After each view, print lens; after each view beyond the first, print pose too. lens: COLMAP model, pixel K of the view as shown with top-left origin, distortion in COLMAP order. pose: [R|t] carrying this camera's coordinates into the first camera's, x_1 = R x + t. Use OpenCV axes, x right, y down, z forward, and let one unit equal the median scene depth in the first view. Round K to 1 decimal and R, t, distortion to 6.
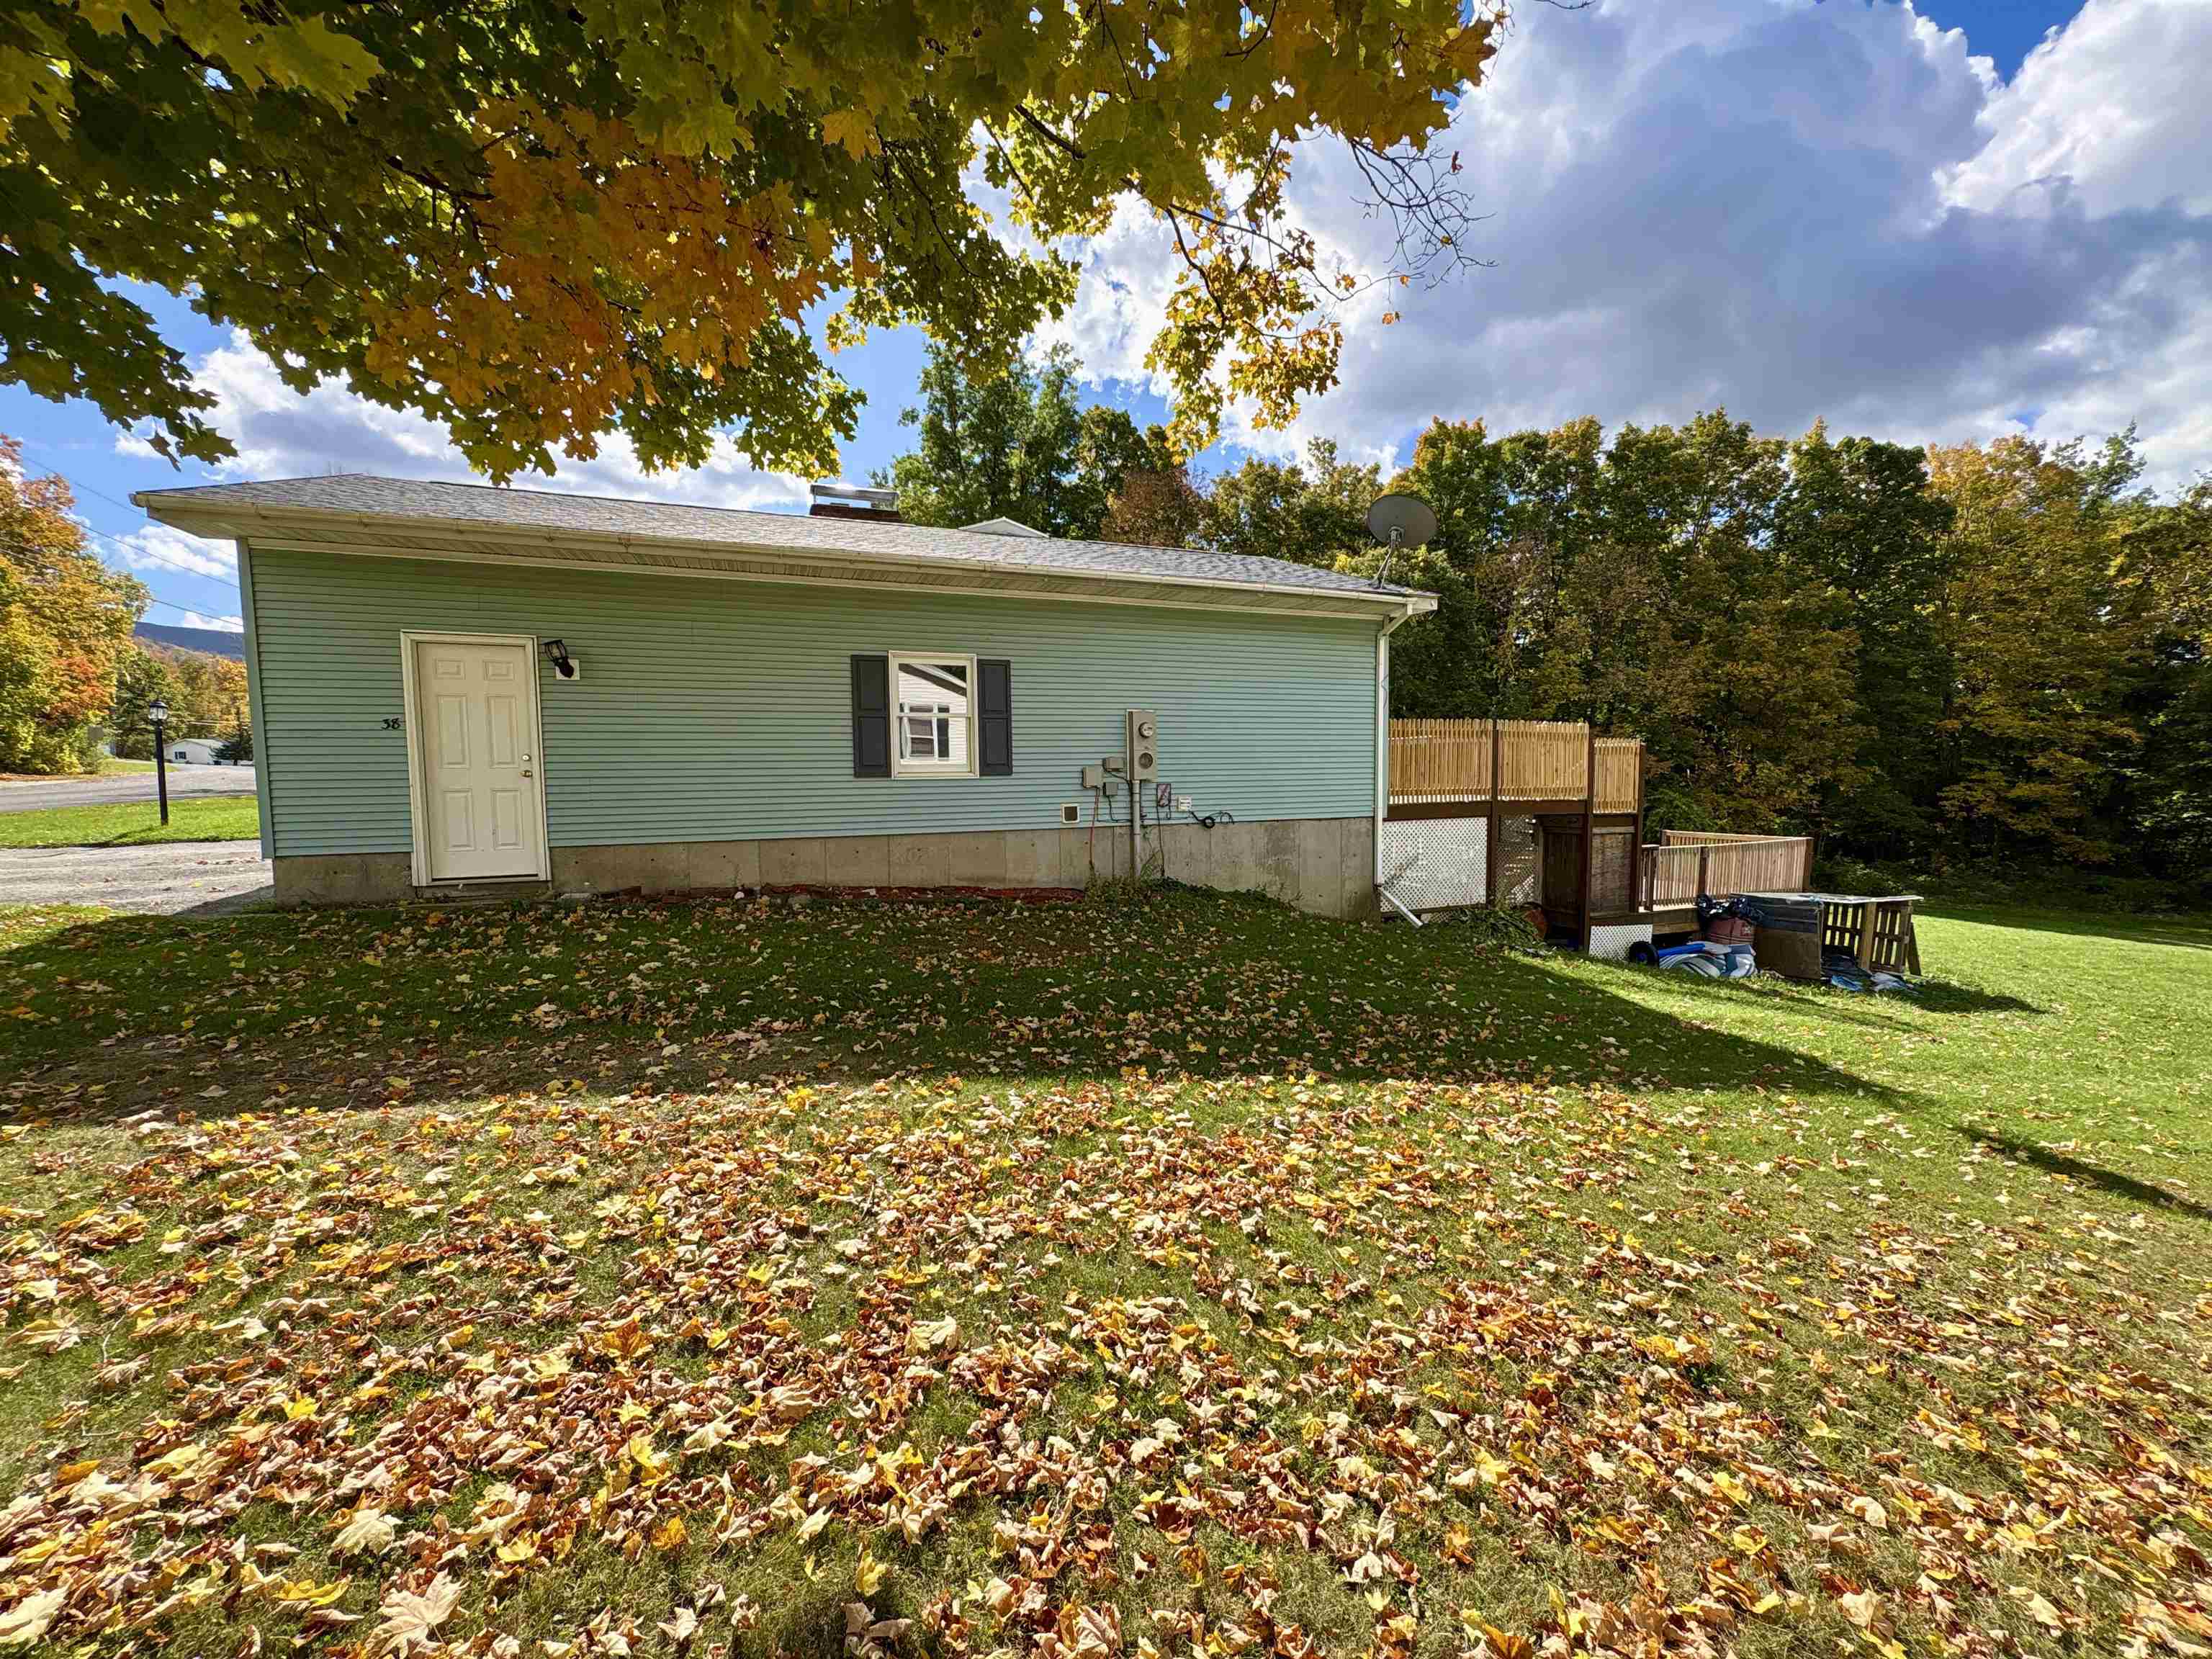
lens RADIAL K [[889.8, 0, 1106.0], [0, 889.8, 829.5], [0, 0, 1]] dist [0.002758, 0.000459]
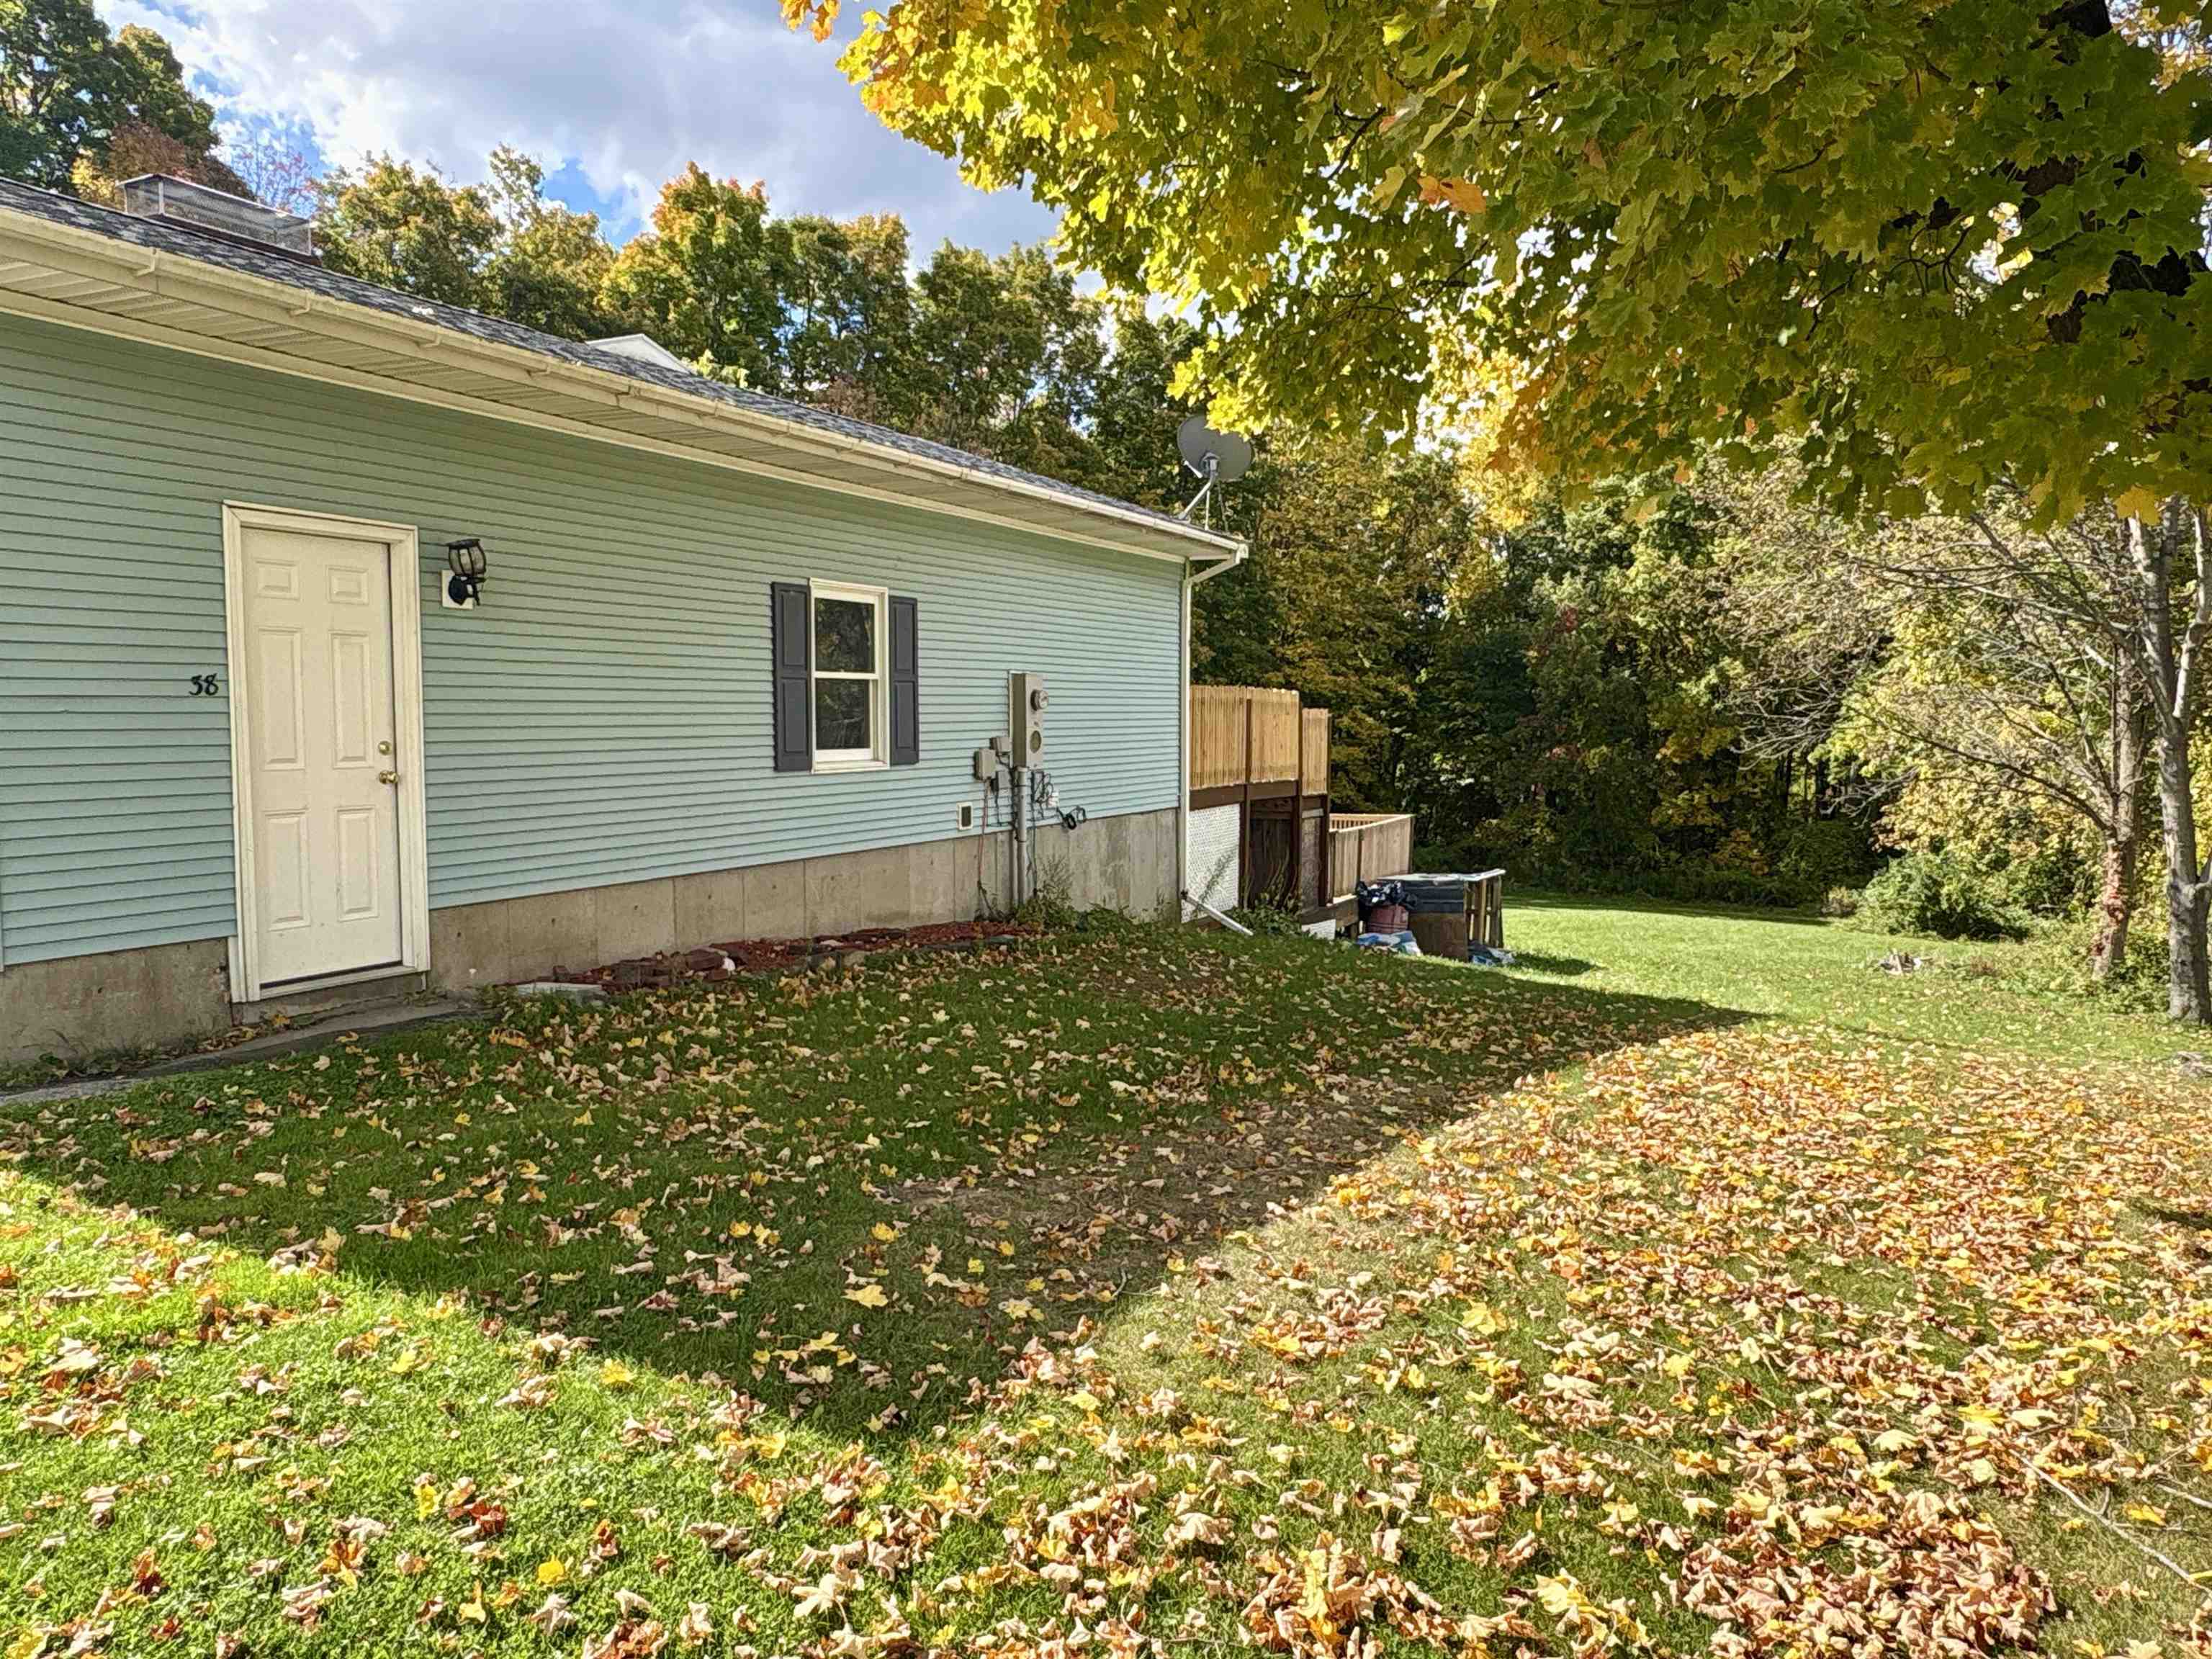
lens RADIAL K [[1560.8, 0, 1106.0], [0, 1560.8, 829.5], [0, 0, 1]] dist [0.001904, 0.002037]
pose [[0.740023, -0.040506, 0.671361, -0.657178], [0.037733, 0.999113, 0.018689, -0.021816], [-0.671522, 0.011503, 0.740895, 0.001157]]
